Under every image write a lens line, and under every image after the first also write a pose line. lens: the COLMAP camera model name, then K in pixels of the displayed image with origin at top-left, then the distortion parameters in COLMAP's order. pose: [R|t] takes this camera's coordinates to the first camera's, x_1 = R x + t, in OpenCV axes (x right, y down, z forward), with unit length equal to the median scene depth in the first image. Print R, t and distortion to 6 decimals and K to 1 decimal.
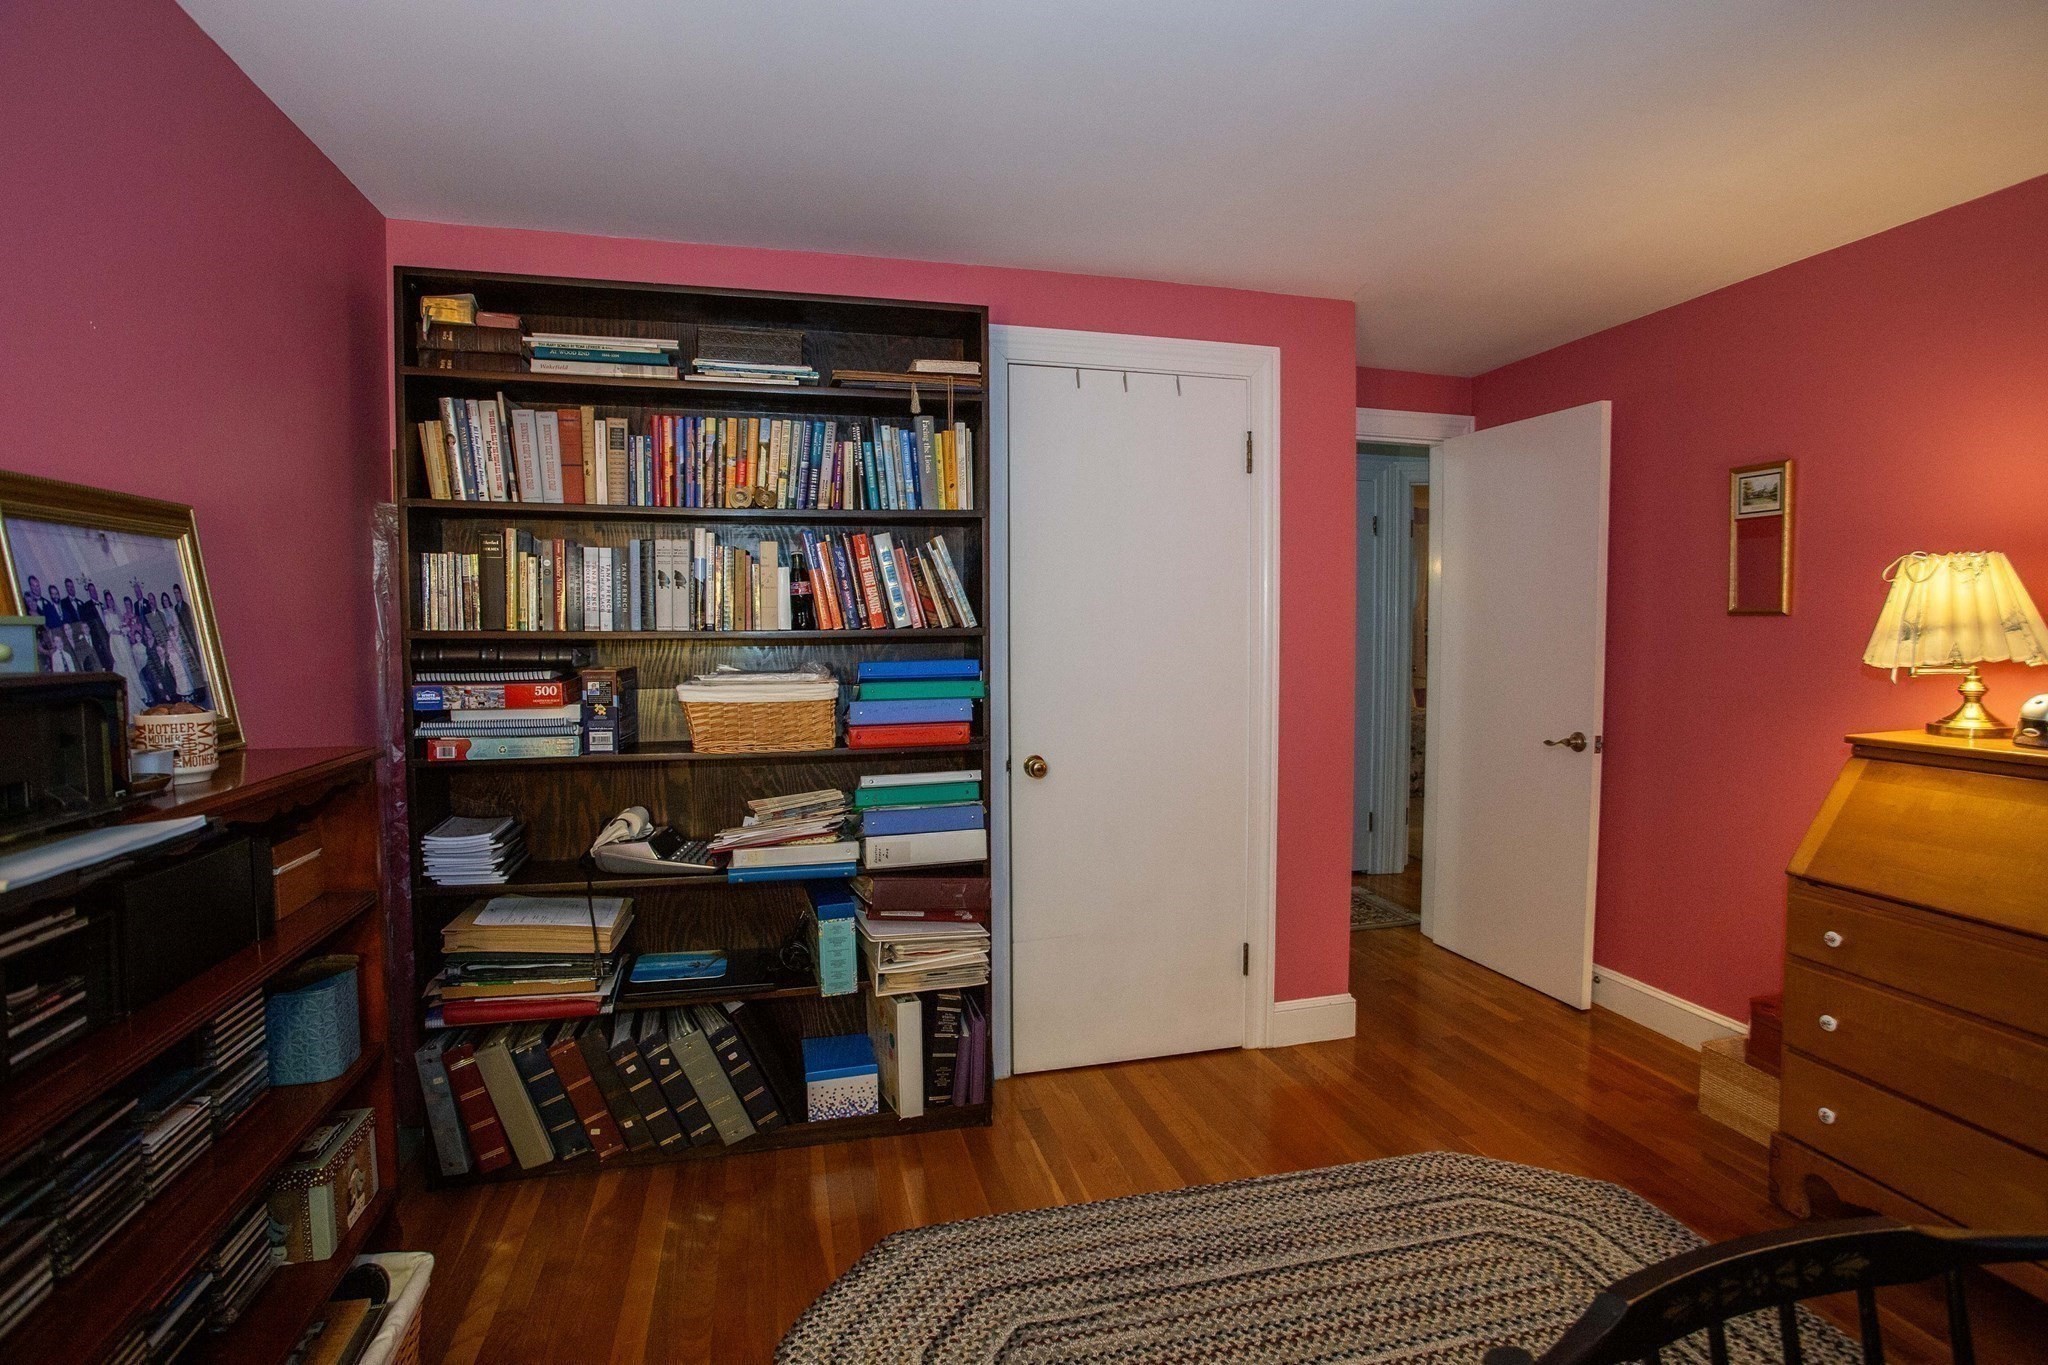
lens RADIAL K [[996.8, 0, 1034.1], [0, 996.8, 681.1], [0, 0, 1]] dist [-0.082778, 0.040291]
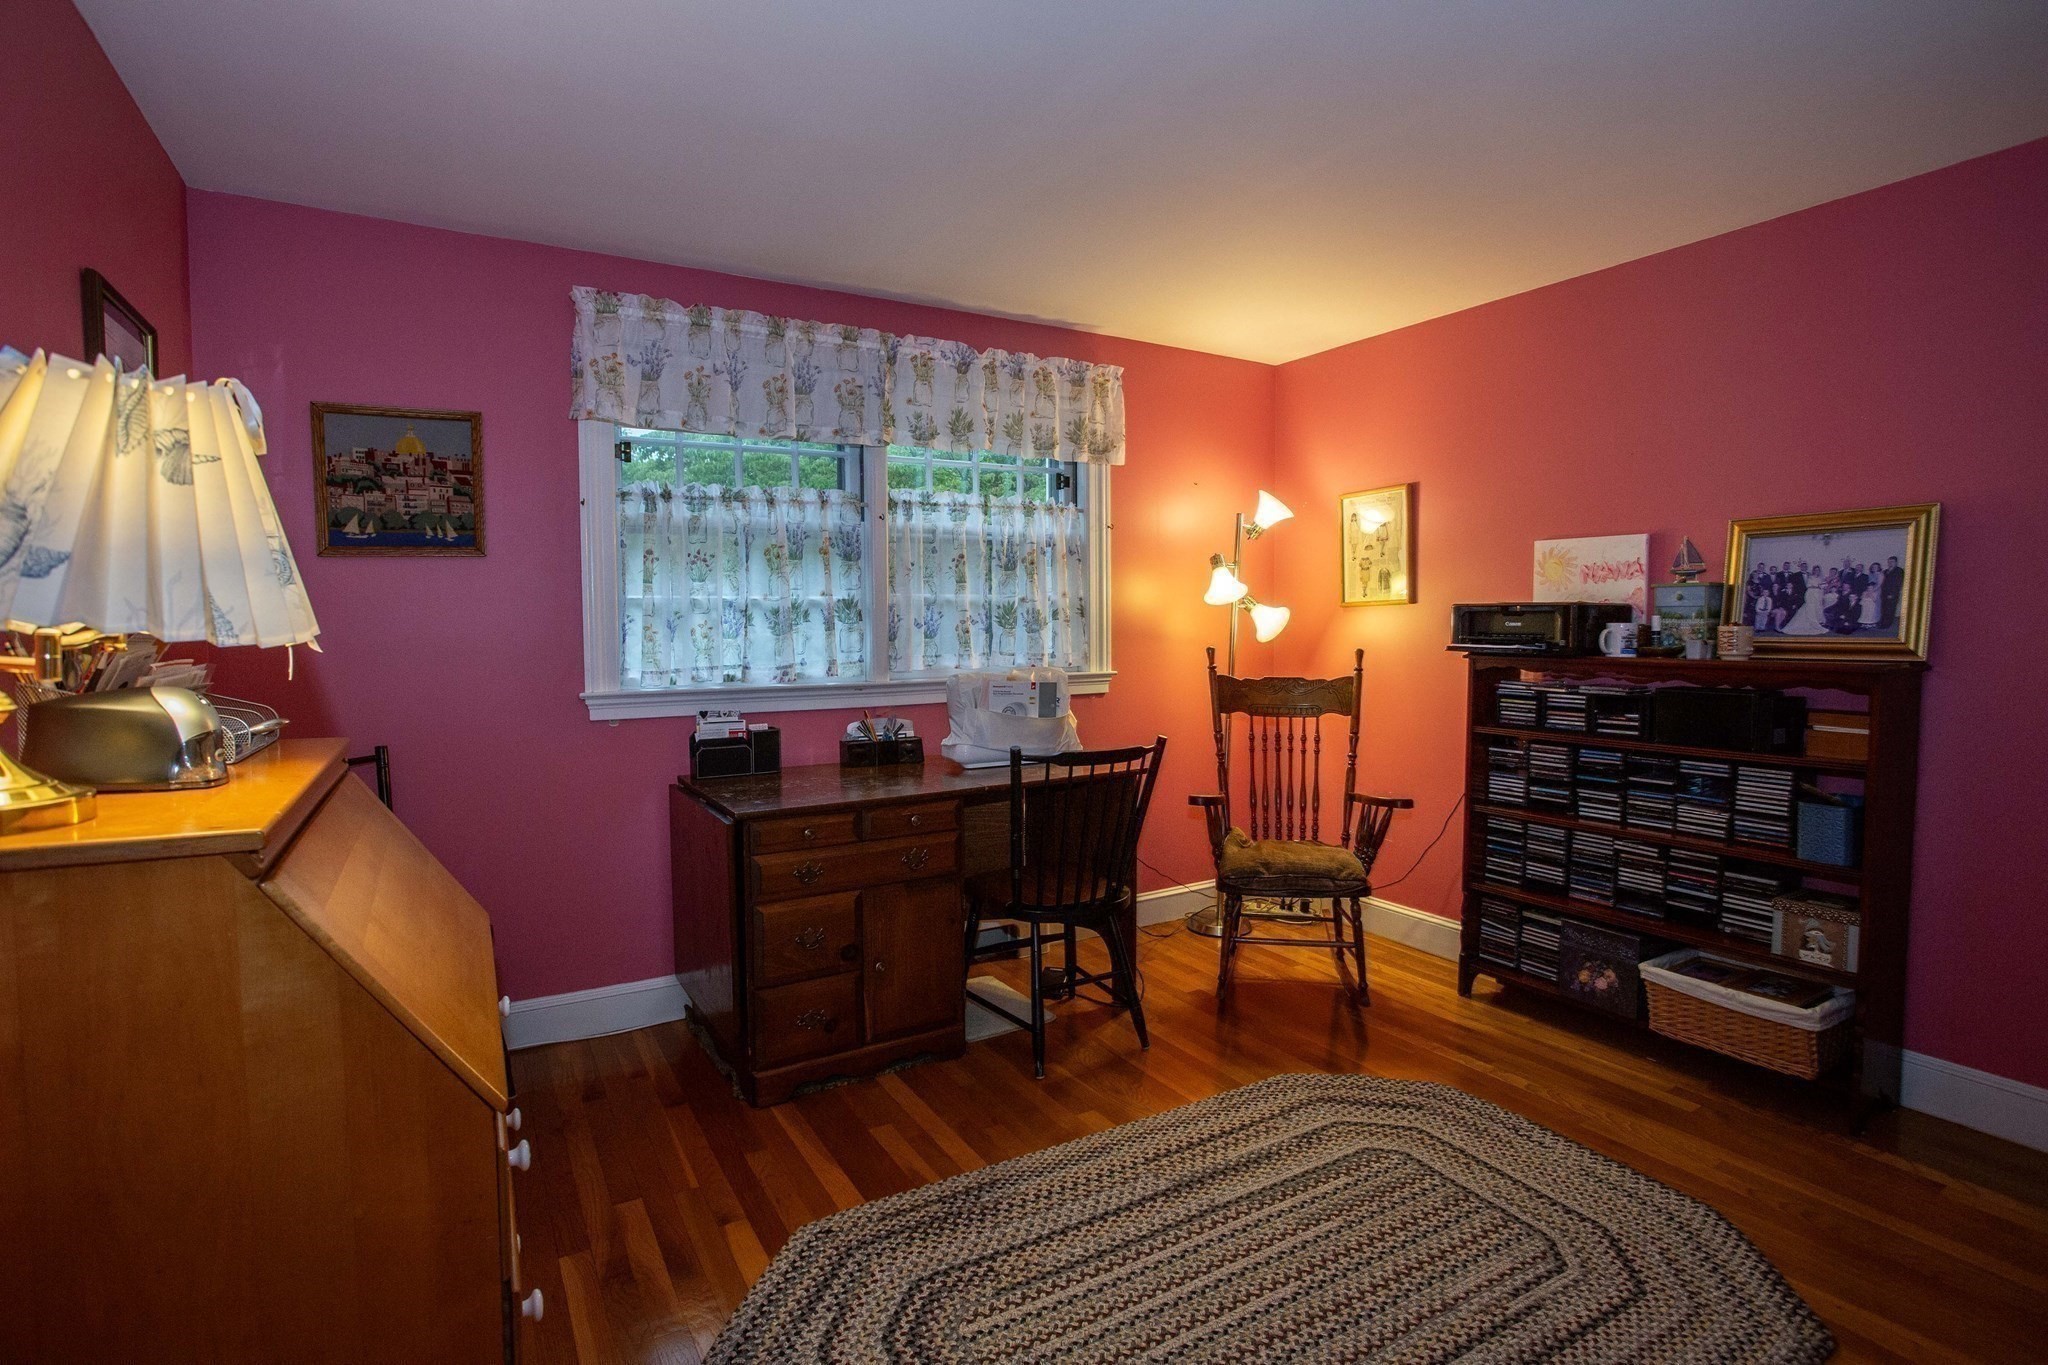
lens RADIAL K [[996.8, 0, 1034.1], [0, 996.8, 681.1], [0, 0, 1]] dist [-0.082778, 0.040291]
pose [[-0.957705, 0.025597, -0.286610, 0.799192], [-0.009926, 0.992504, 0.121807, -0.059519], [0.287579, 0.119500, -0.950273, 1.737068]]
